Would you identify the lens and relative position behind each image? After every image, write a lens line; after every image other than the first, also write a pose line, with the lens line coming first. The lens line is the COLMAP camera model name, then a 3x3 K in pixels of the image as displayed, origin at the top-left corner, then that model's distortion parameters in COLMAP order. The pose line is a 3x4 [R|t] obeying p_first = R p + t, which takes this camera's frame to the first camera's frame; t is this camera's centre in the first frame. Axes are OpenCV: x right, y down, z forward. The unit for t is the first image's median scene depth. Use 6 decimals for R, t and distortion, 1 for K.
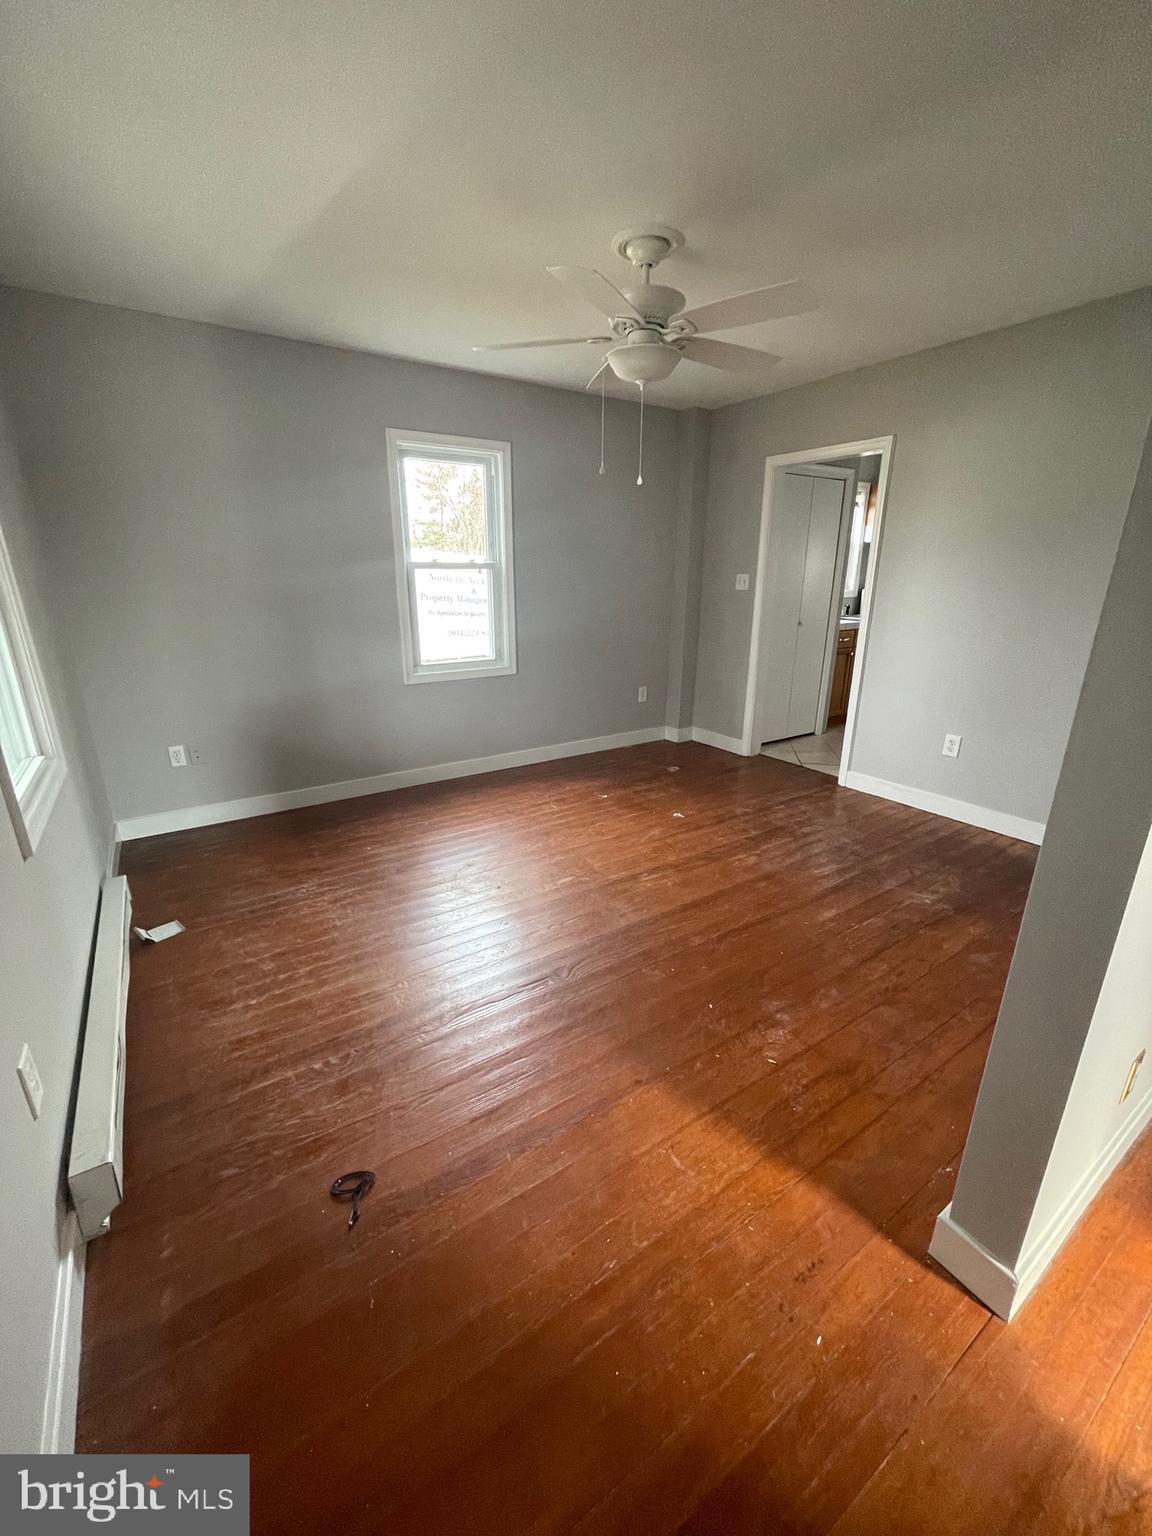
lens RADIAL K [[613.6, 0, 580.8], [0, 613.6, 763.3], [0, 0, 1]] dist [-0.006111, 0.000587]
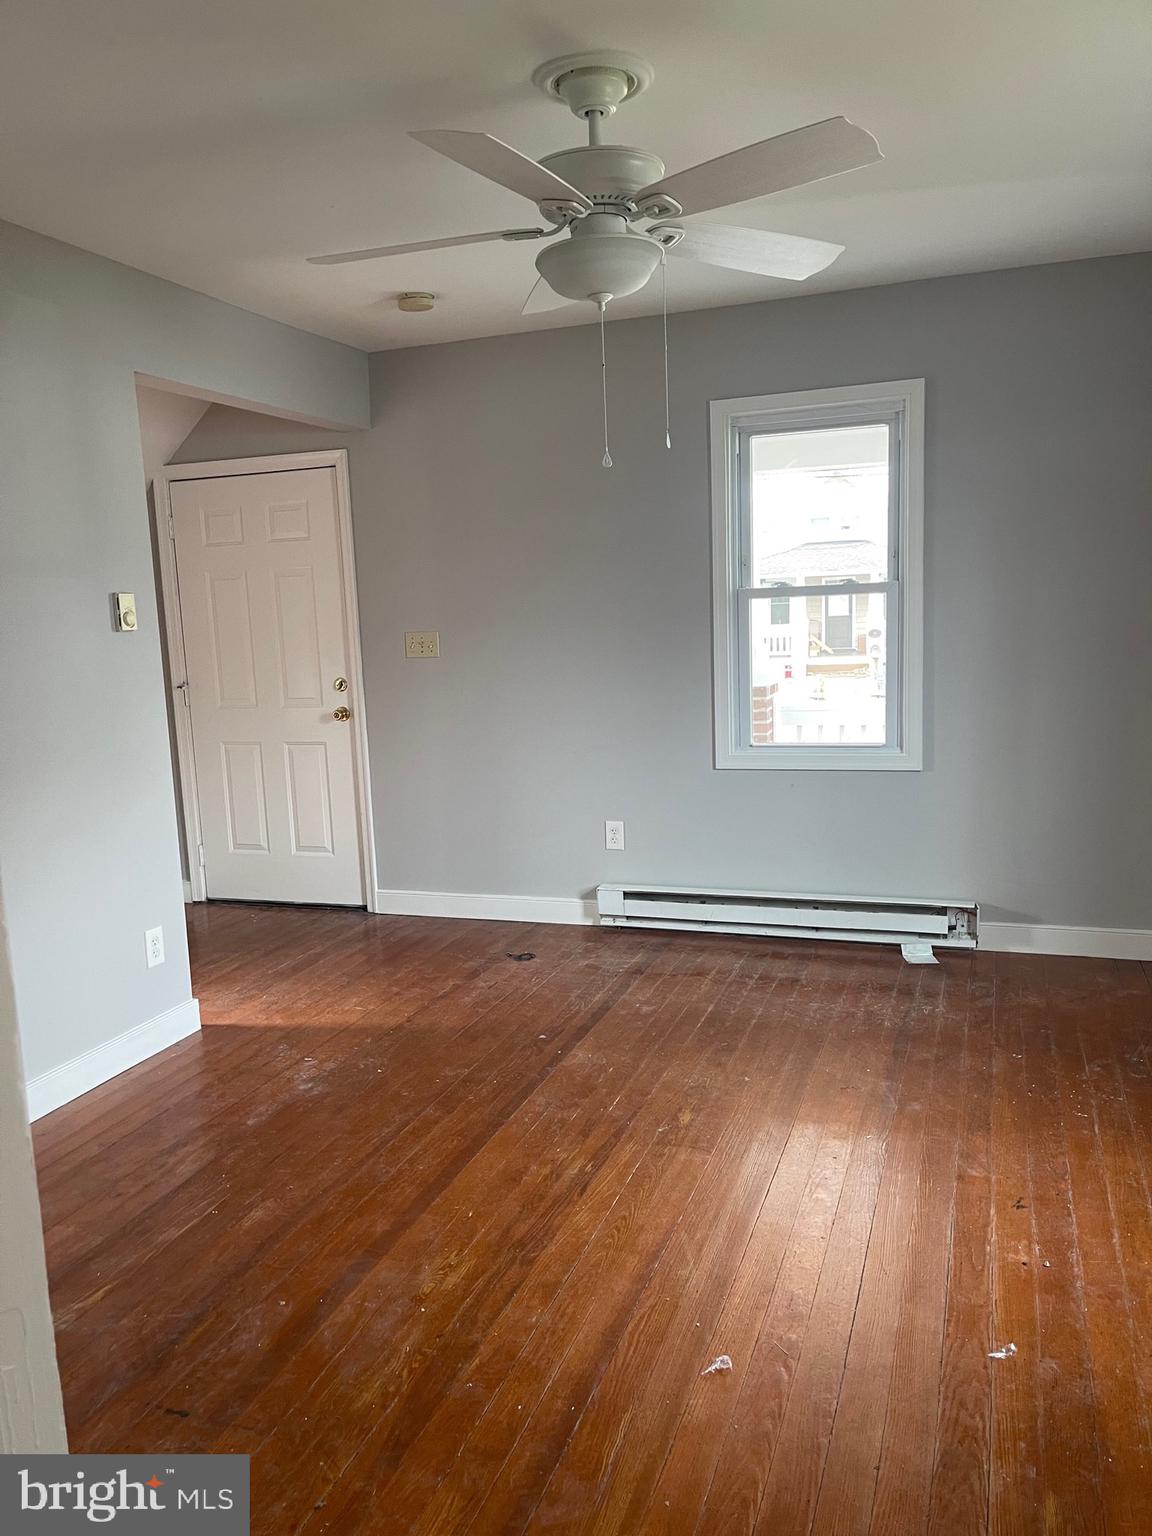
lens RADIAL K [[1150.5, 0, 578.3], [0, 1150.5, 774.5], [0, 0, 1]] dist [-0.001315, -0.001561]
pose [[-0.808227, 0.119136, -0.576693, 0.680824], [-0.134682, 0.915966, 0.377978, -0.535025], [0.573262, 0.383162, -0.724263, 1.668878]]
